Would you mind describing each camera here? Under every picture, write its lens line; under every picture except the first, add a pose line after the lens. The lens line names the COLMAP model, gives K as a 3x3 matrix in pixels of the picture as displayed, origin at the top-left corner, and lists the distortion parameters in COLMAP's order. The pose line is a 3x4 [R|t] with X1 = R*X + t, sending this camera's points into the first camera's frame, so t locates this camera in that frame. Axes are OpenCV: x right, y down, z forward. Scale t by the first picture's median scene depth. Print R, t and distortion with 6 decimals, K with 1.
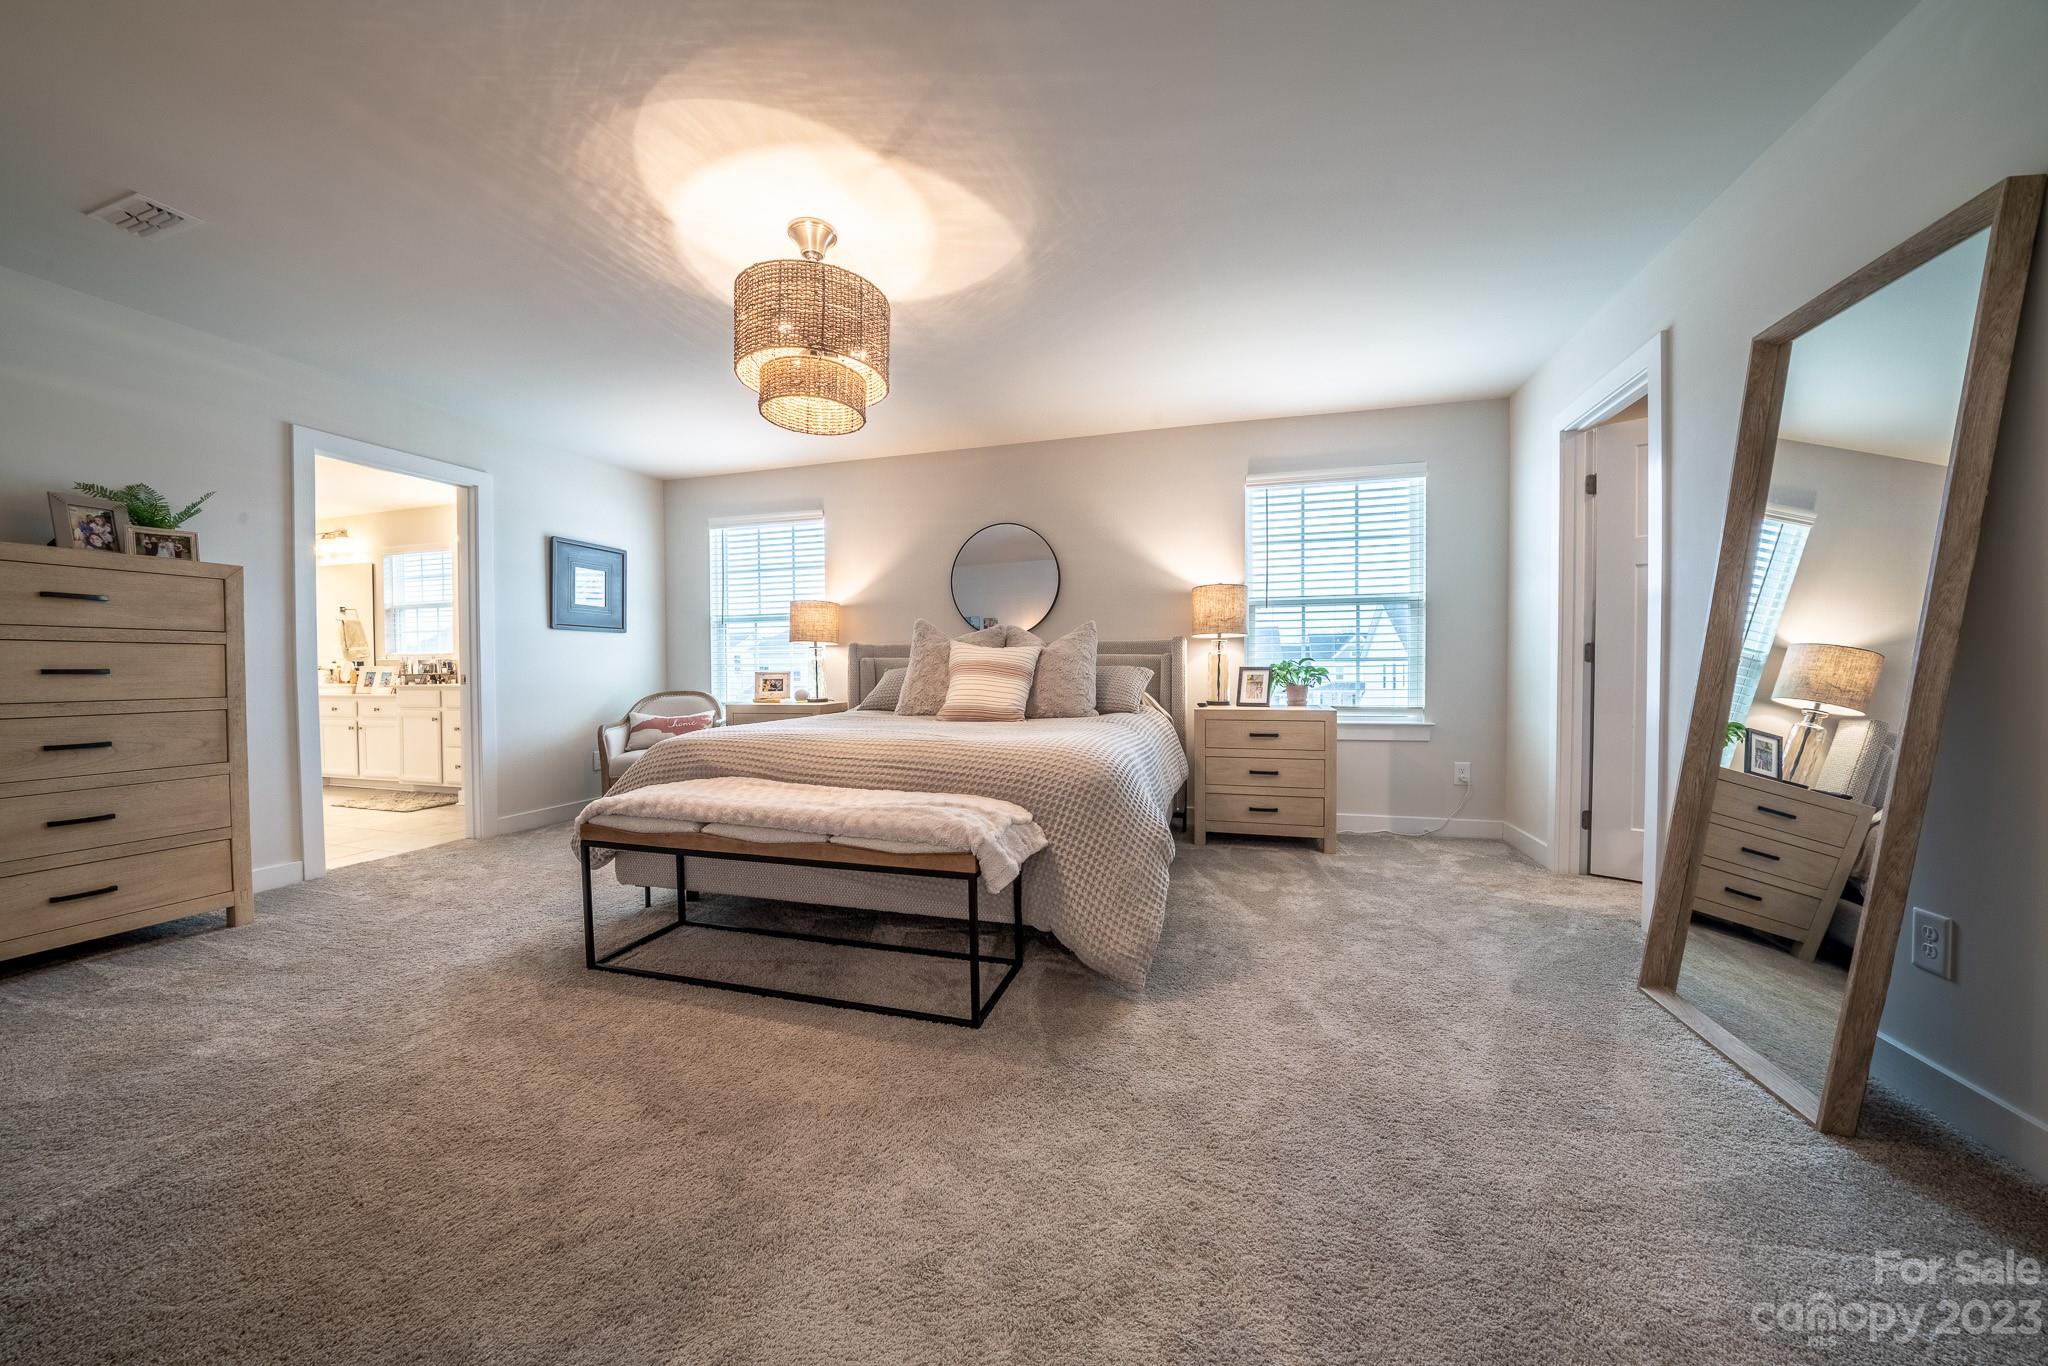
lens RADIAL K [[719.2, 0, 1021.1], [0, 719.2, 687.8], [0, 0, 1]] dist [-0.009706, -0.000002]
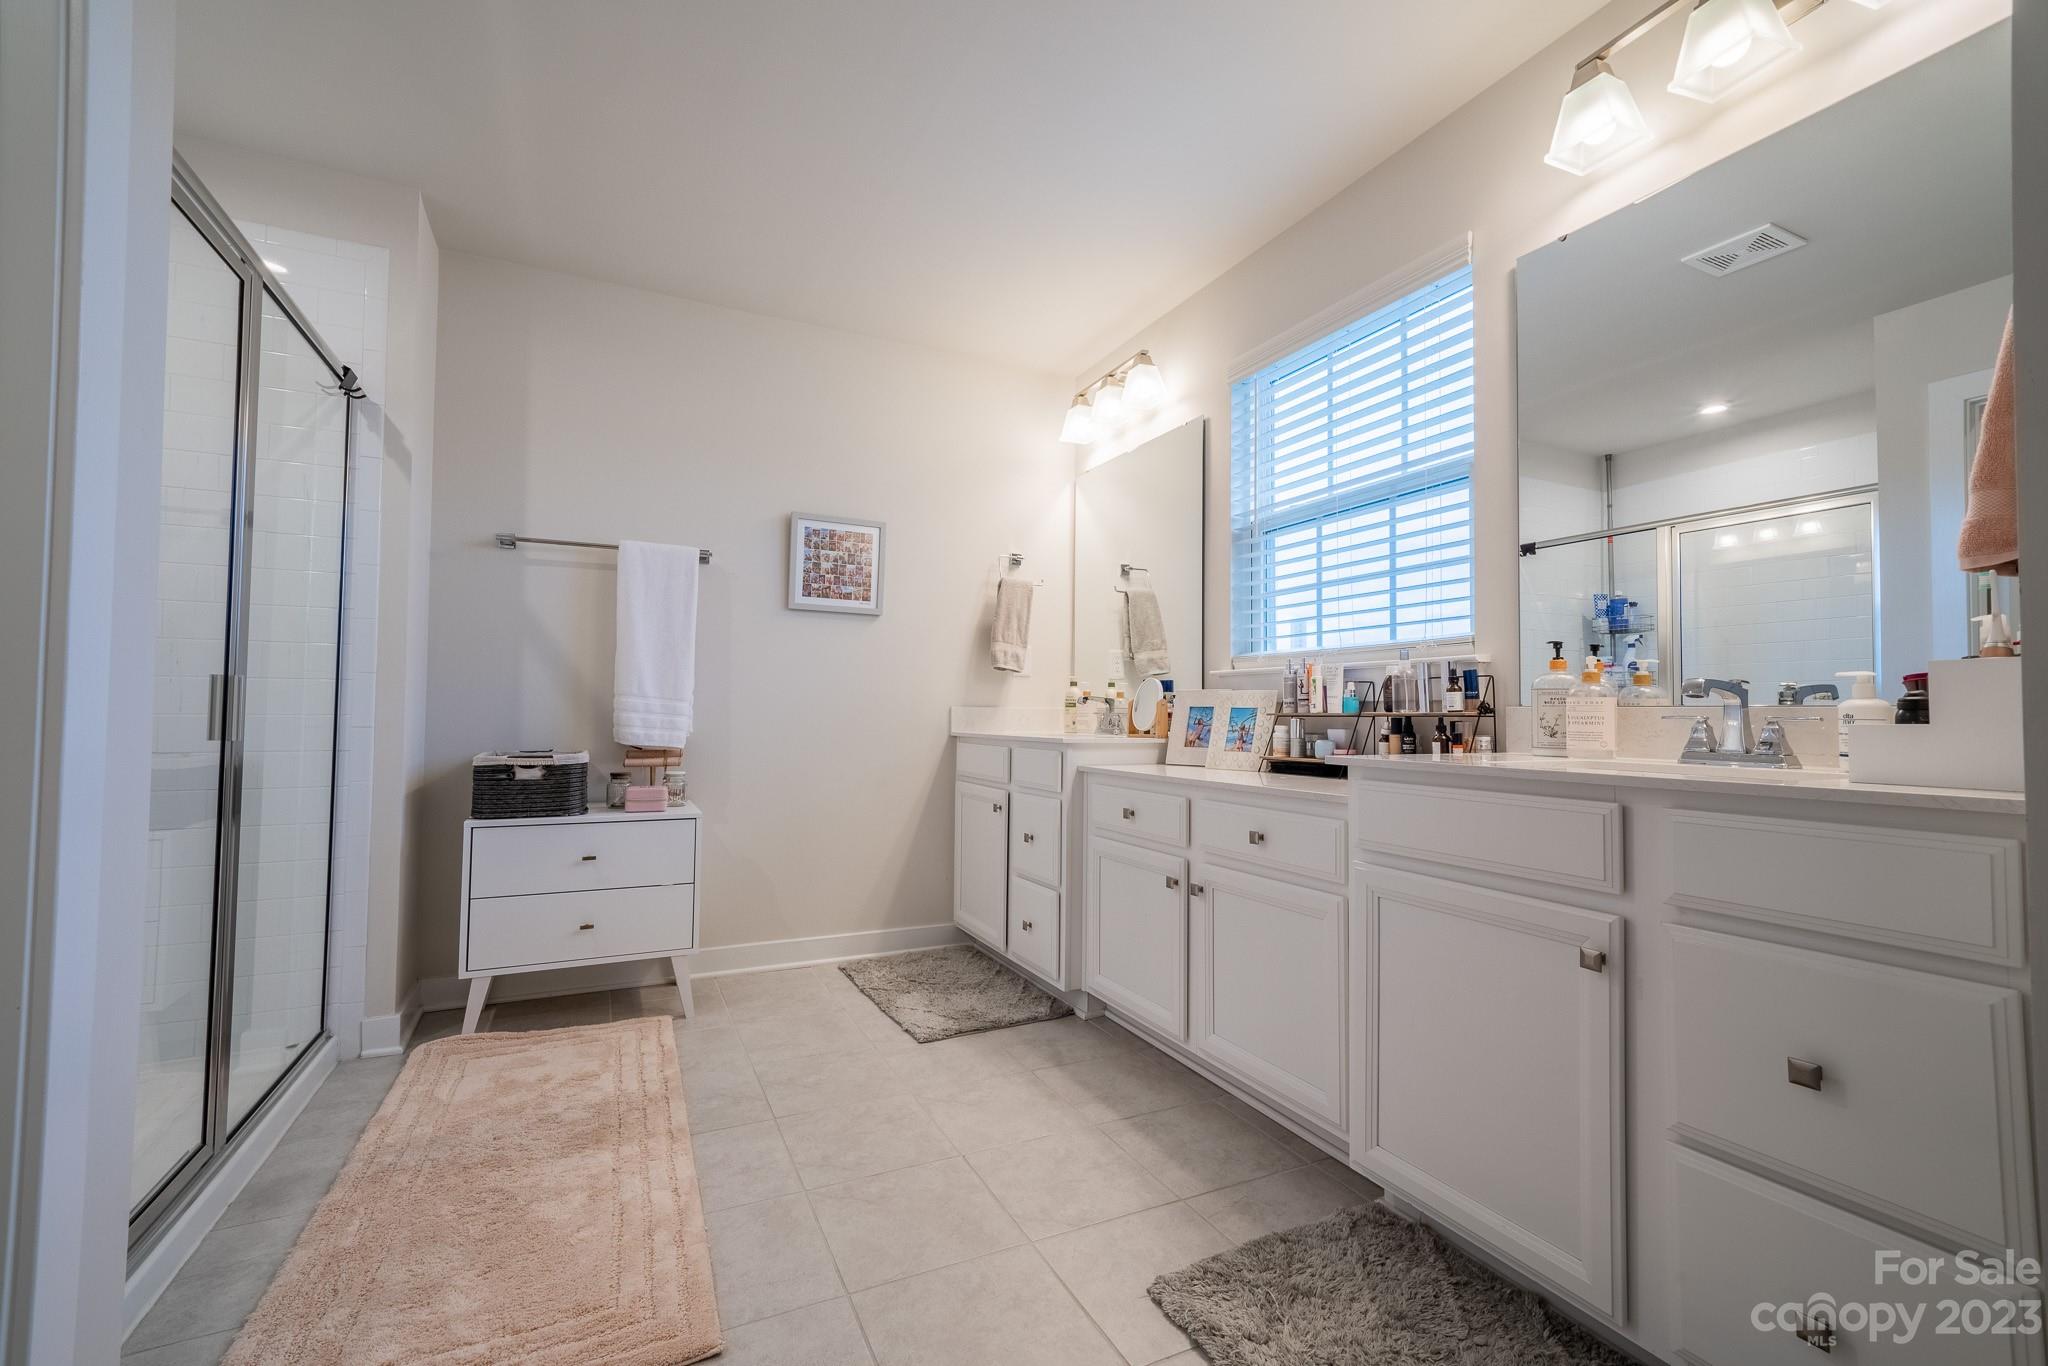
lens RADIAL K [[870.1, 0, 1025.3], [0, 870.1, 685.0], [0, 0, 1]] dist [0.000021, 0.000000]
pose [[0.687012, -0.010182, -0.726575, -0.660111], [-0.035399, 0.998246, -0.047460, -0.009029], [0.725784, 0.058326, 0.685446, 0.642576]]
